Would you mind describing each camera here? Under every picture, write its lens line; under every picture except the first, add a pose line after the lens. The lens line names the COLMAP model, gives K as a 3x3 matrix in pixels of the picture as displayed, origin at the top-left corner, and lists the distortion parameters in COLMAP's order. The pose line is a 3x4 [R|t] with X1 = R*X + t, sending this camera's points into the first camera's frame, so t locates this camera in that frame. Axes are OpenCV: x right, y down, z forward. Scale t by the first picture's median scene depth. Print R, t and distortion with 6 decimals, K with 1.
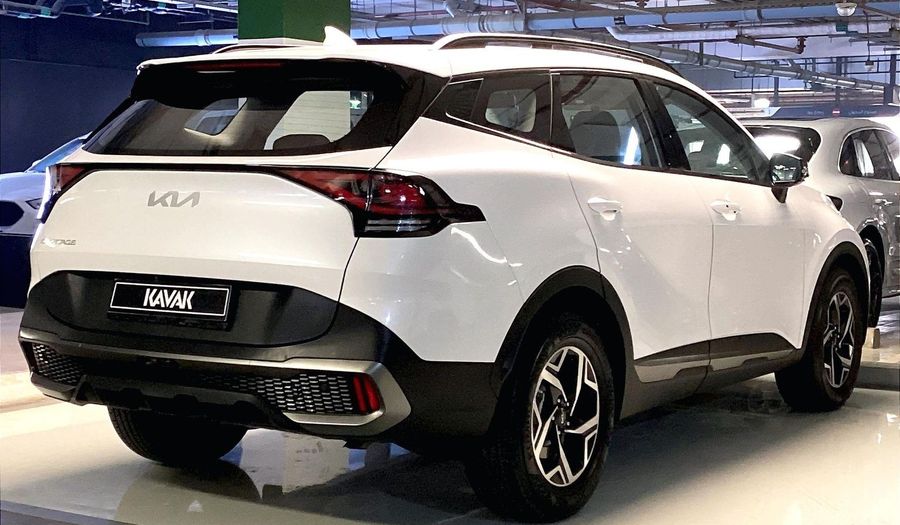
lens RADIAL K [[1483.6, 0, 450.0], [0, 1483.6, 262.5], [0, 0, 1]] dist [0.261621, 0.092895]
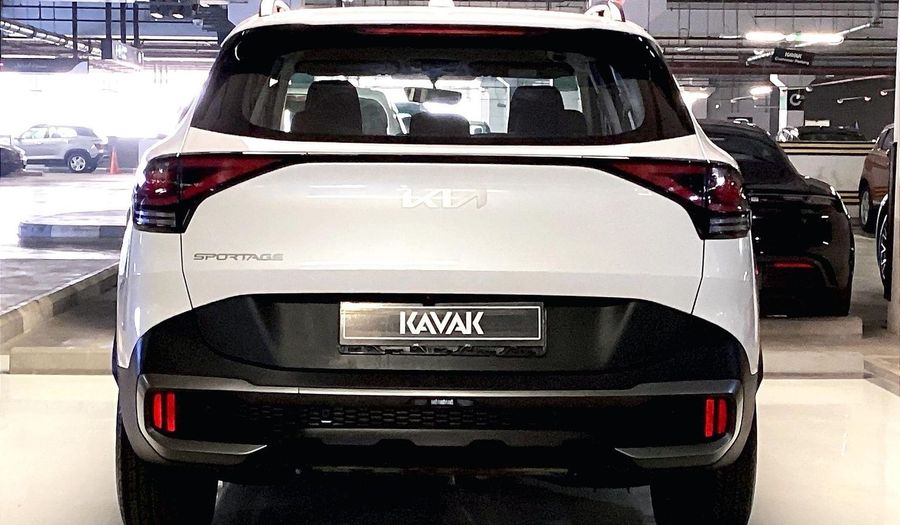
lens RADIAL K [[1772.4, 0, 450.0], [0, 1772.4, 262.5], [0, 0, 1]] dist [-0.009283, 2.311405]
pose [[0.813564, -0.042459, 0.579923, -0.736161], [0.030893, 0.999078, 0.029808, -0.036592], [-0.580654, -0.006335, 0.814125, 0.224053]]
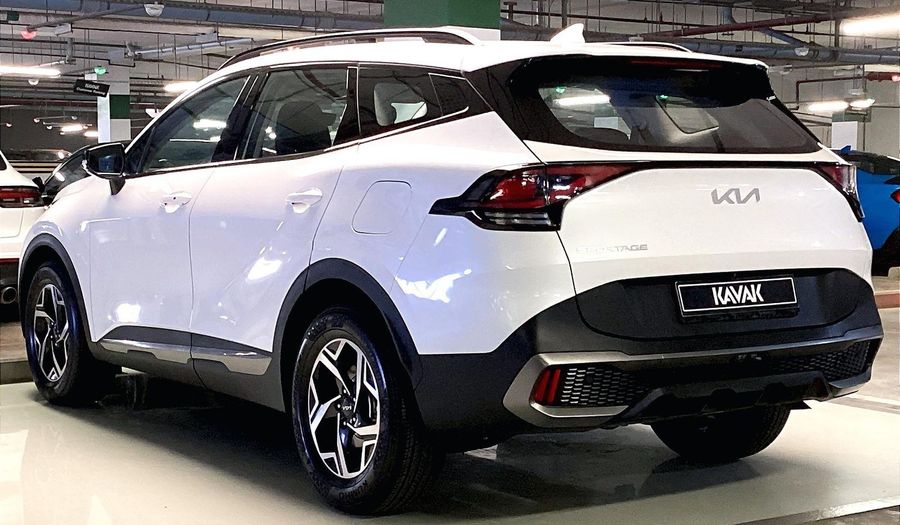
lens RADIAL K [[1483.6, 0, 450.0], [0, 1483.6, 262.5], [0, 0, 1]] dist [0.261621, 0.092895]
pose [[0.340285, -0.071238, 0.937620, -1.202701], [0.057303, 0.996844, 0.054941, -0.064122], [-0.938575, 0.035033, 0.343293, 0.837174]]
